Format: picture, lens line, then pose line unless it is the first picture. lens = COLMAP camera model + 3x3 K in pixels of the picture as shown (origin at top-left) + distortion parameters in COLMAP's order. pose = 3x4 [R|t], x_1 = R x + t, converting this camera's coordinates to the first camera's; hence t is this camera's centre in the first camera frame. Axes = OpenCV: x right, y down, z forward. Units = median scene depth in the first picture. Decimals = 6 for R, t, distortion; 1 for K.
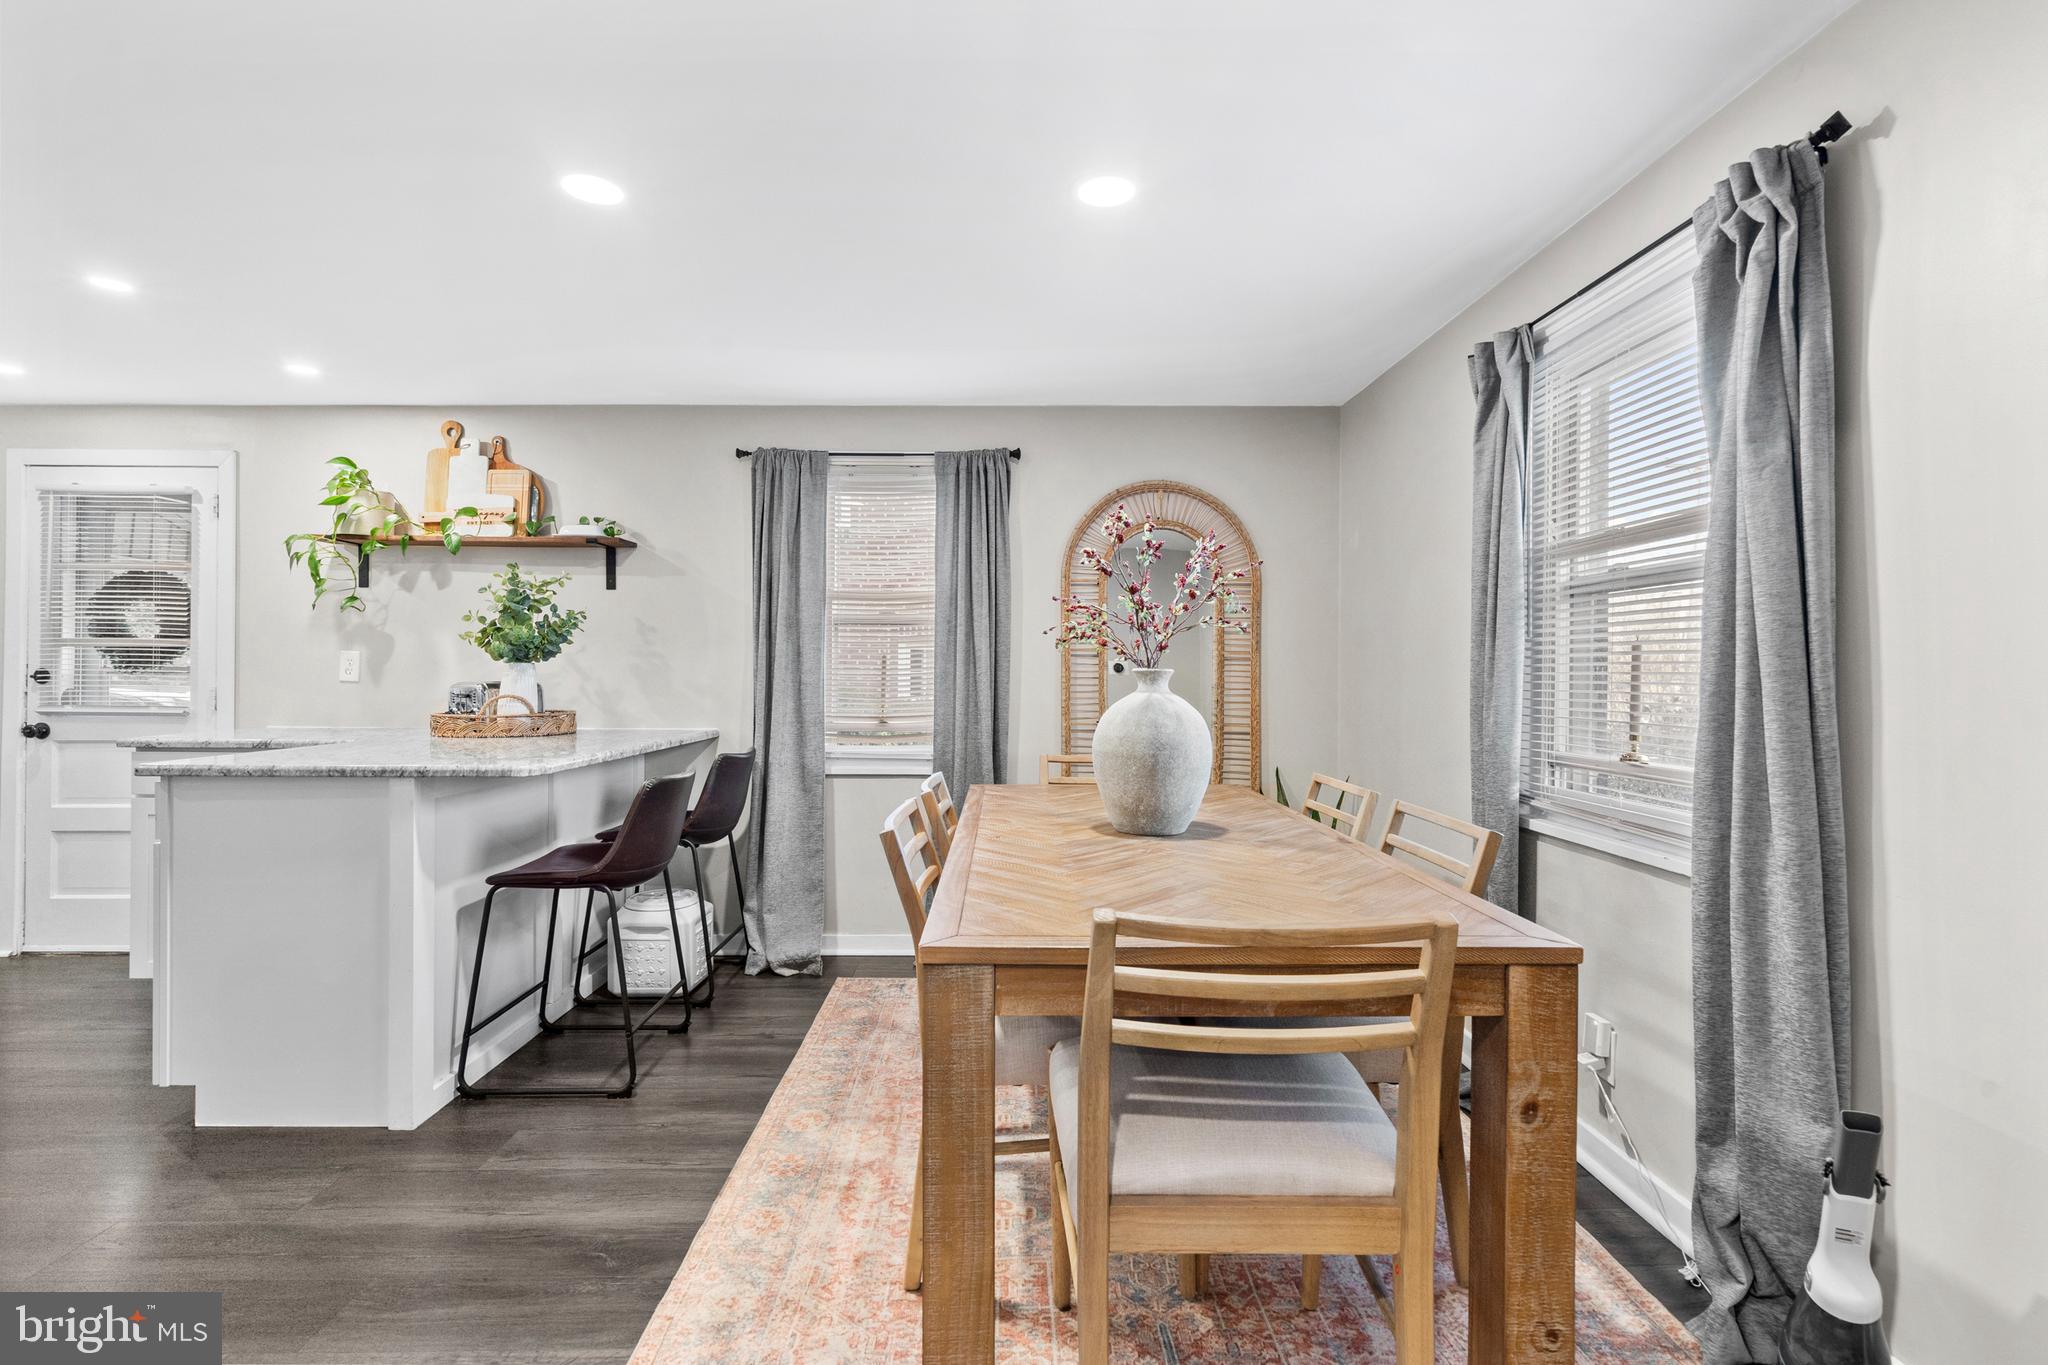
lens RADIAL K [[952.3, 0, 1024.6], [0, 952.3, 664.2], [0, 0, 1]] dist [0.000557, 0.001380]
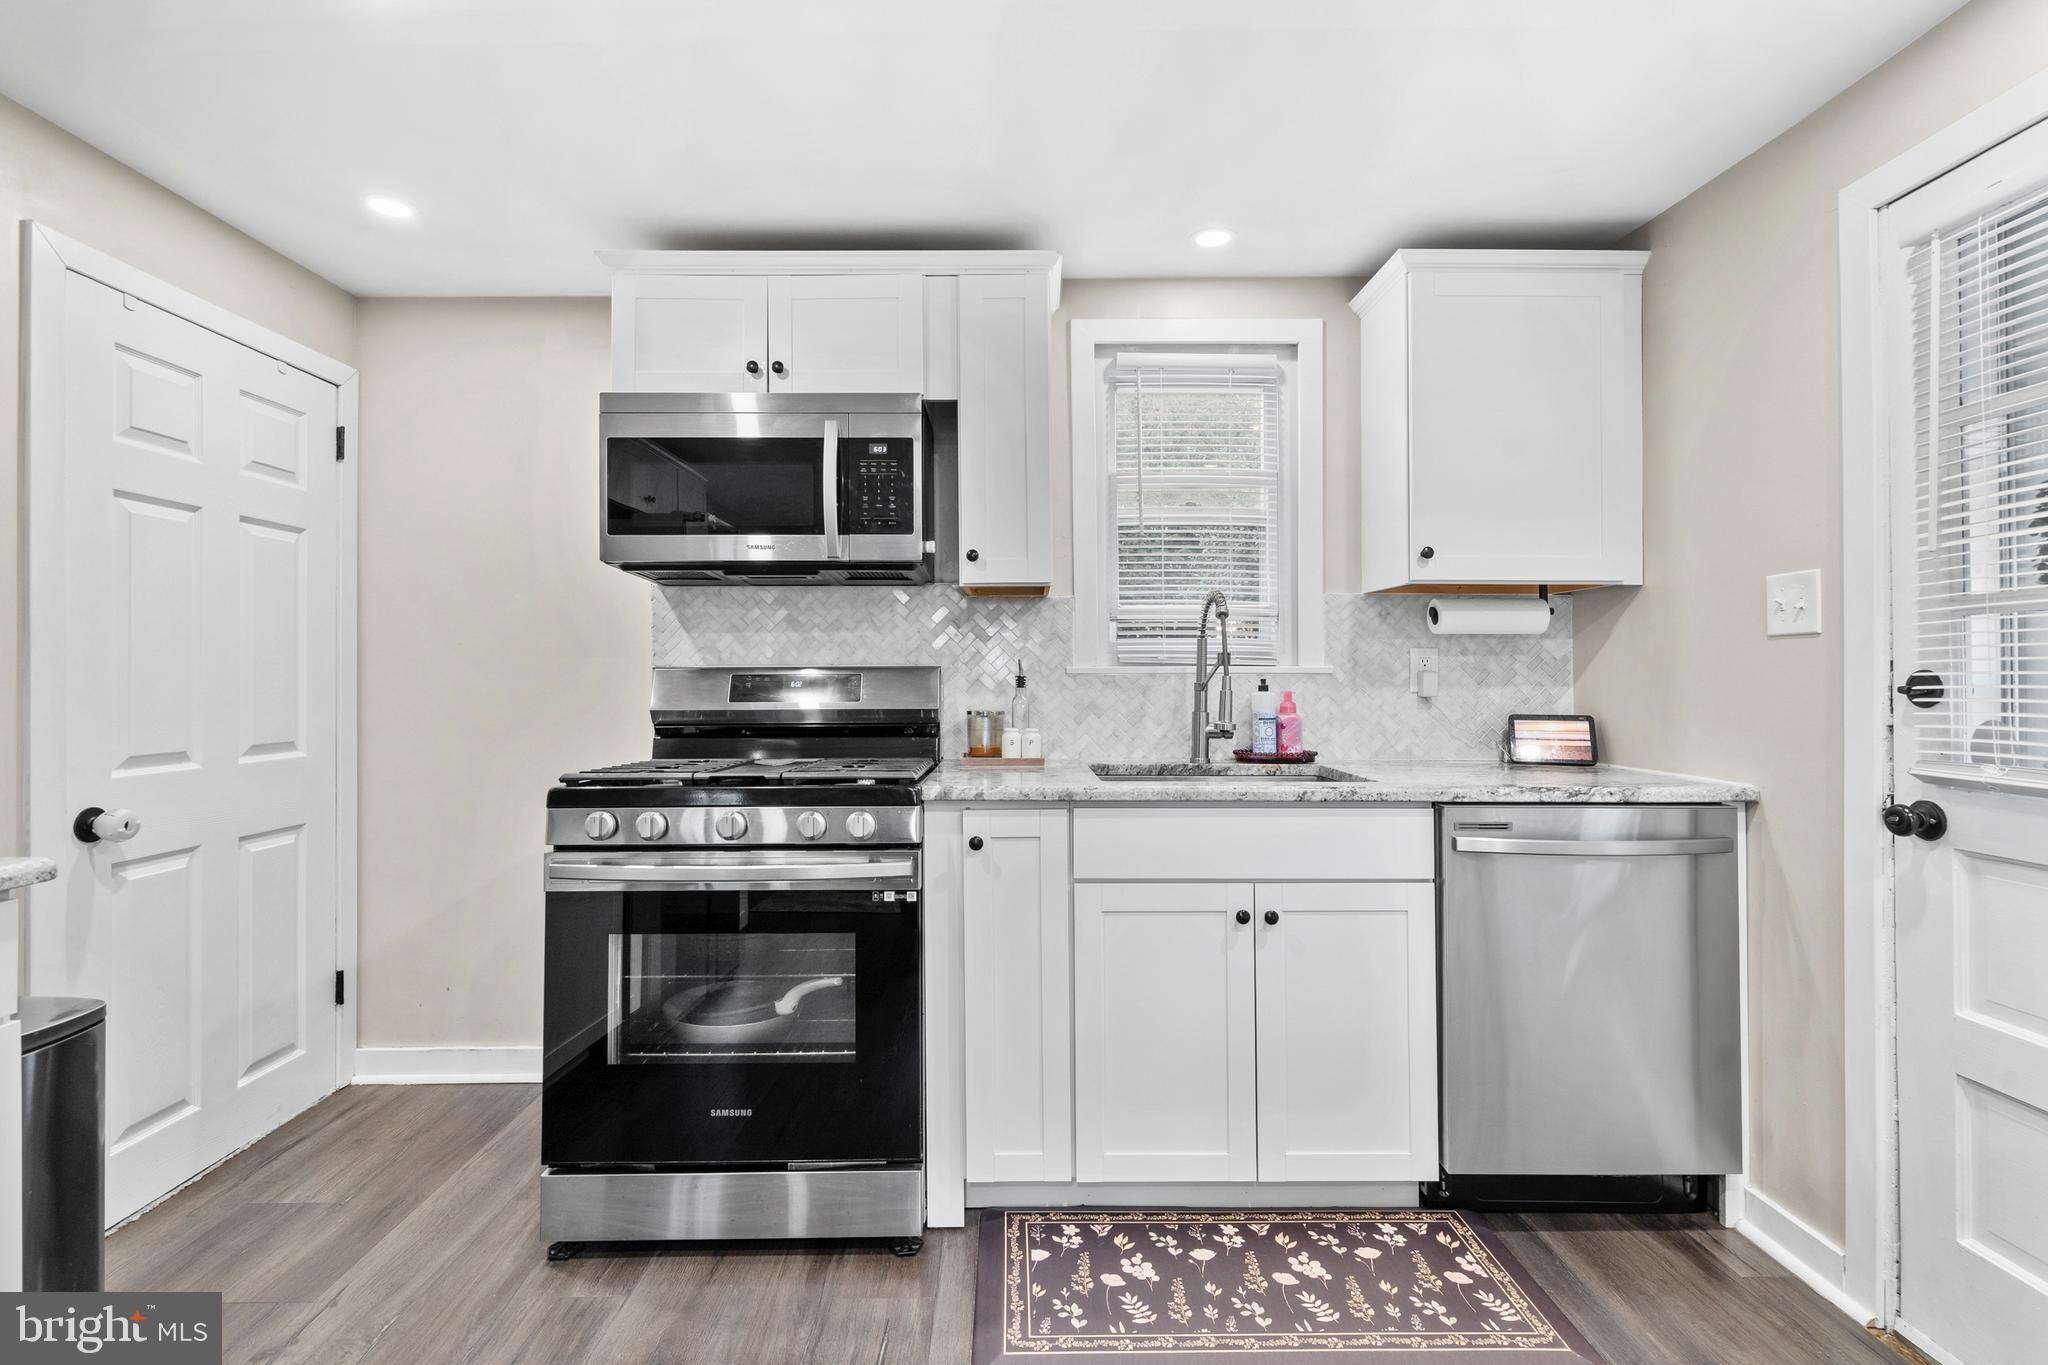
lens RADIAL K [[935.5, 0, 1019.4], [0, 935.5, 667.3], [0, 0, 1]] dist [-0.003667, 0.000501]
pose [[-0.004630, -0.013578, -0.999897, -0.633193], [0.013867, 0.999811, -0.013641, 0.003077], [0.999893, -0.013929, -0.004440, 0.619216]]
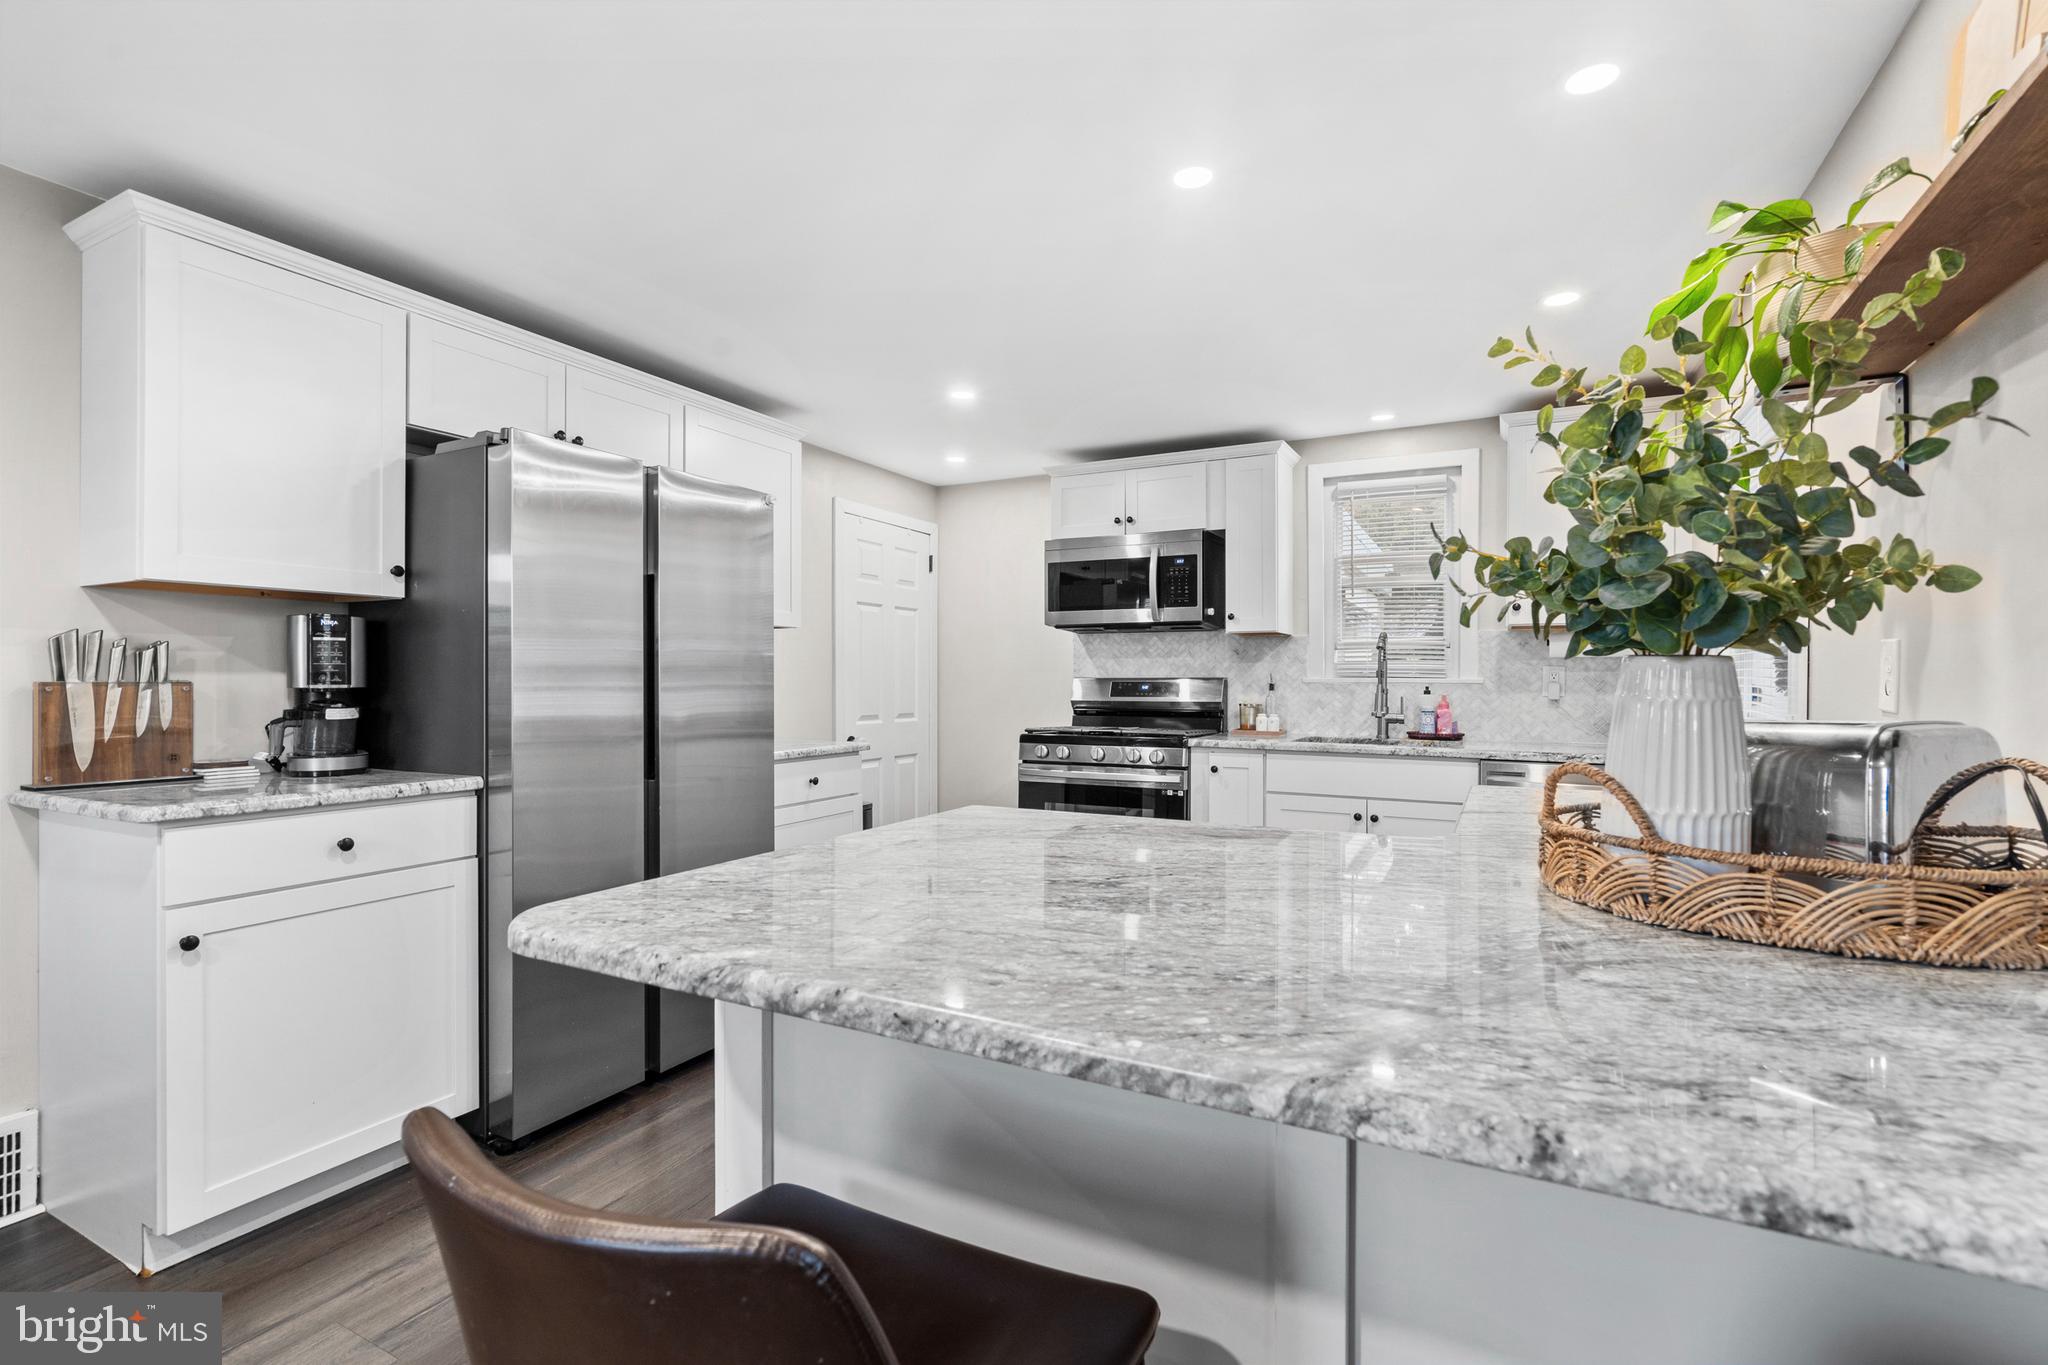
lens RADIAL K [[941.9, 0, 1031.9], [0, 941.9, 685.2], [0, 0, 1]] dist [0.000814, 0.000303]
pose [[-0.463796, -0.003248, -0.885936, -0.173964], [0.004560, 0.999971, -0.006053, 0.007593], [0.885931, -0.006848, -0.463767, 0.881262]]
